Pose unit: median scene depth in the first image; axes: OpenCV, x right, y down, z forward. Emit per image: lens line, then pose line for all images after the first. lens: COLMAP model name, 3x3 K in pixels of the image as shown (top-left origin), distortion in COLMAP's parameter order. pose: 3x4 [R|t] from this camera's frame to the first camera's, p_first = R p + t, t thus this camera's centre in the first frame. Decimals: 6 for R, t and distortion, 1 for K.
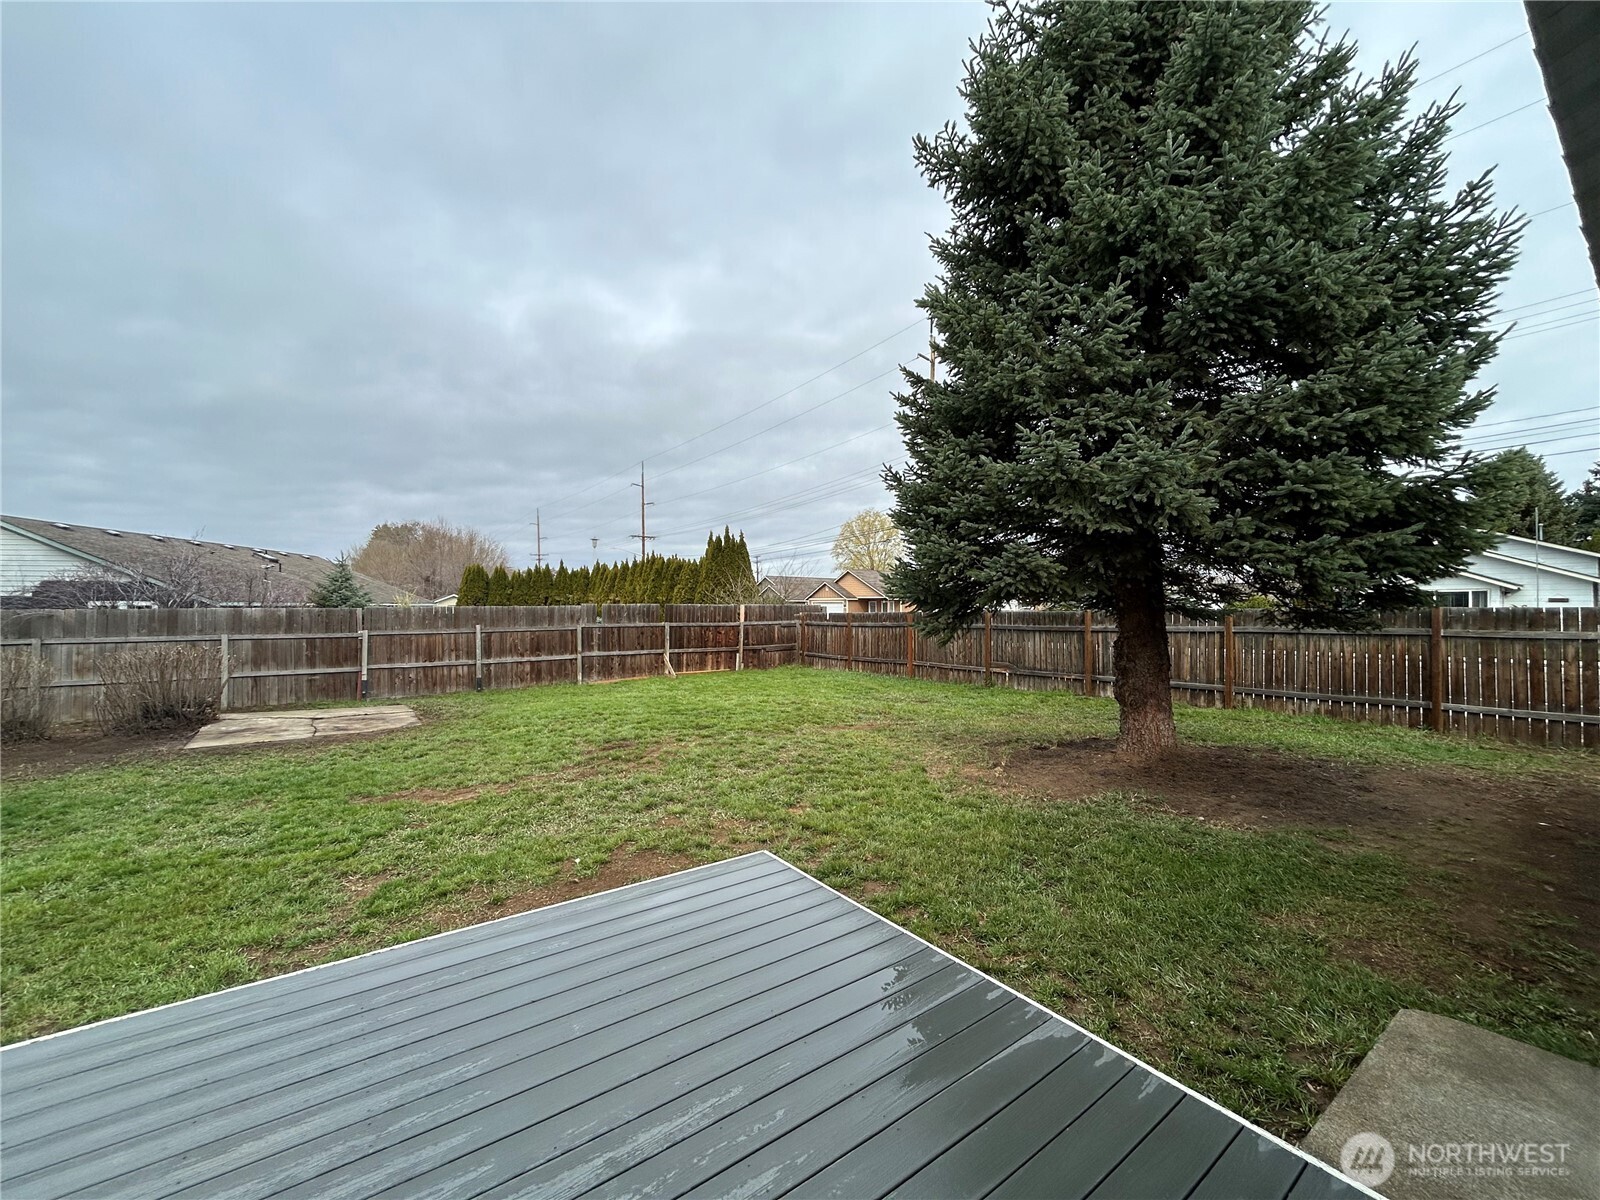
lens RADIAL K [[638.8, 0, 800.3], [0, 638.8, 603.3], [0, 0, 1]] dist [-0.002714, 0.000309]
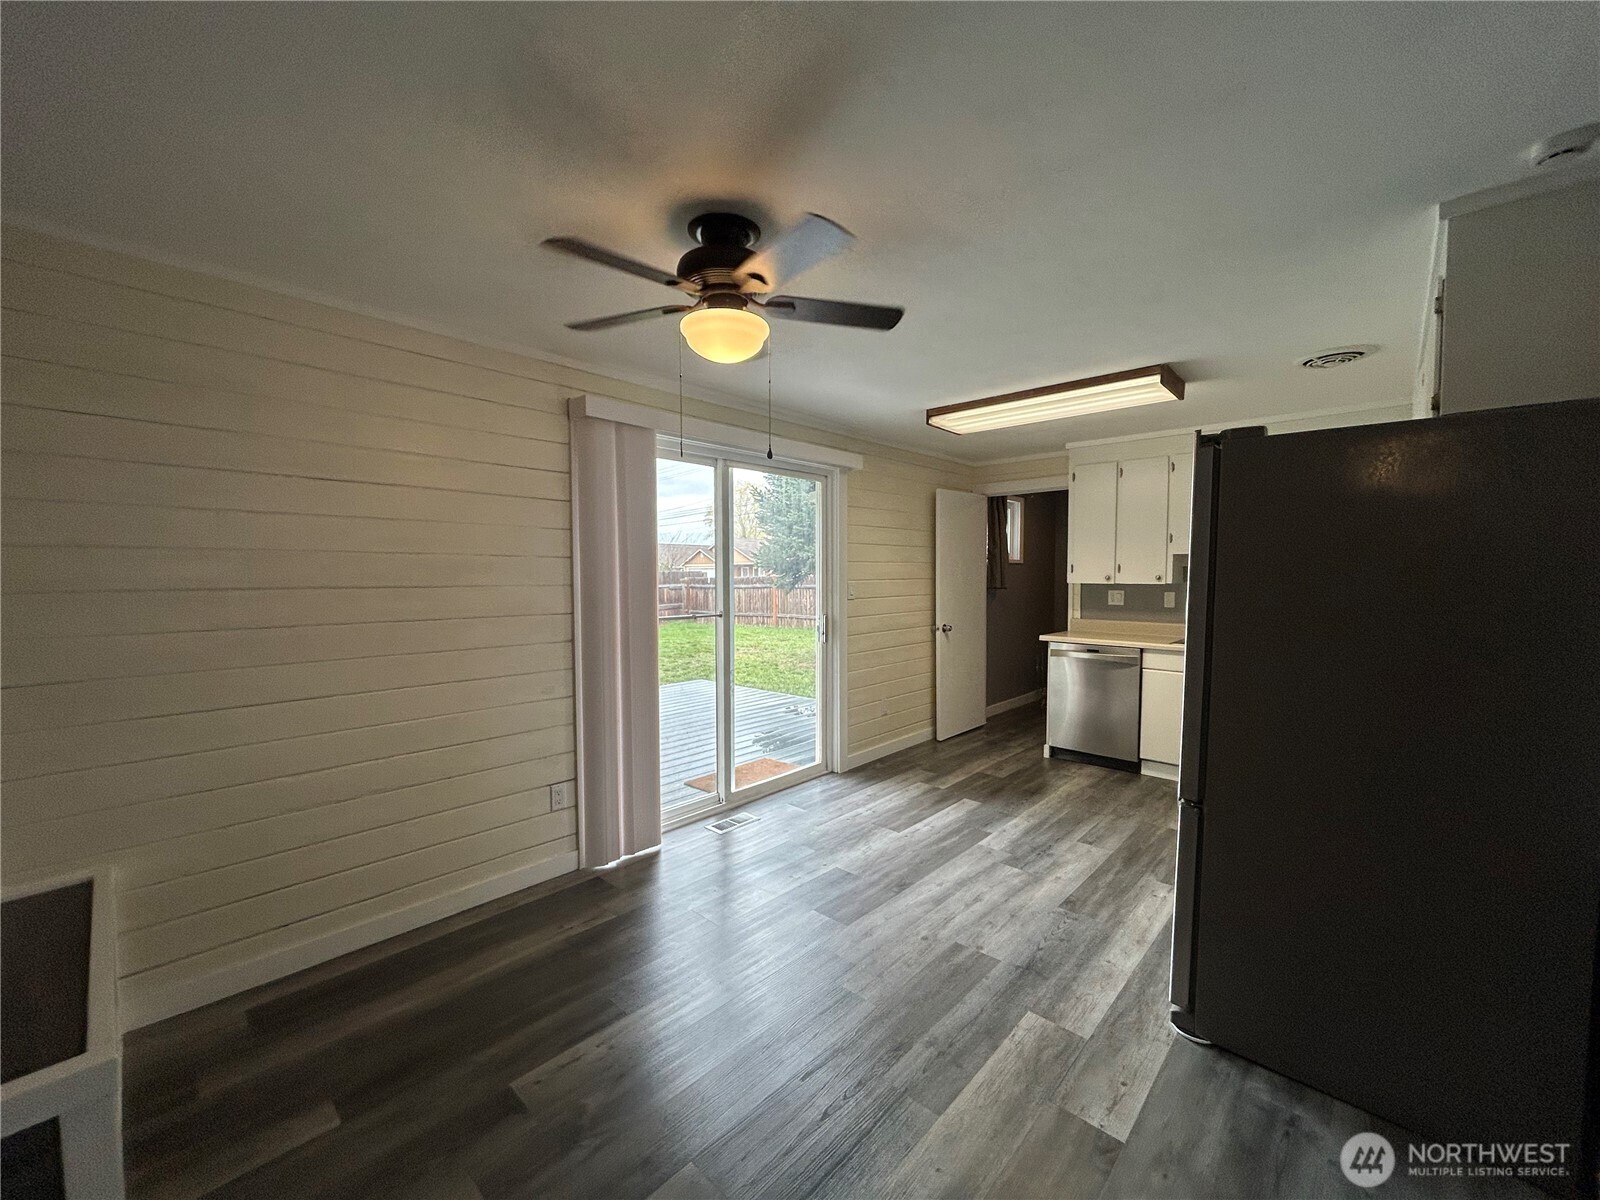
lens RADIAL K [[638.8, 0, 802.9], [0, 638.8, 605.4], [0, 0, 1]] dist [-0.002714, 0.000309]
pose [[0.979333, -0.018595, 0.201396, -0.027734], [0.006819, 0.998234, 0.059006, -0.002444], [-0.202137, -0.056413, 0.977731, -0.235057]]
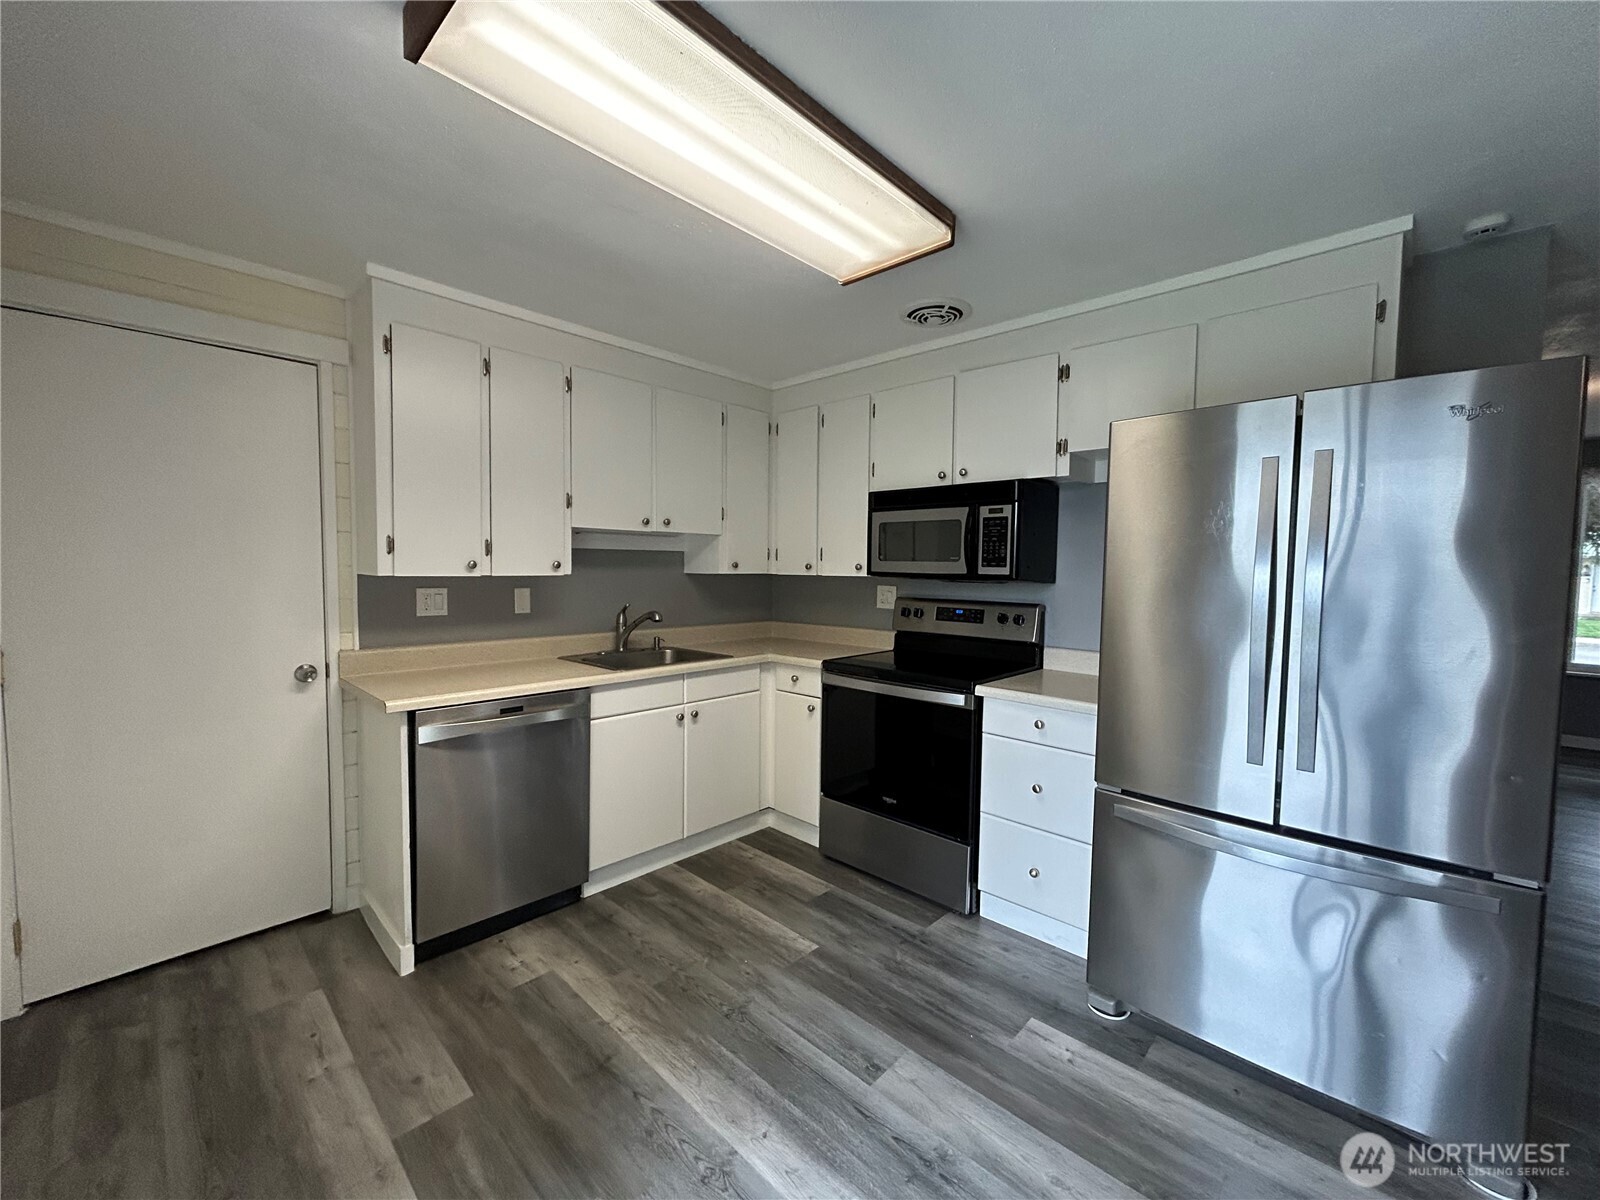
lens RADIAL K [[638.8, 0, 800.3], [0, 638.8, 599.4], [0, 0, 1]] dist [-0.002714, 0.000309]
pose [[-0.189333, -0.063239, 0.979874, 0.025966], [-0.017179, 0.997985, 0.061088, 0.002840], [-0.981763, -0.005267, -0.190038, 0.124580]]
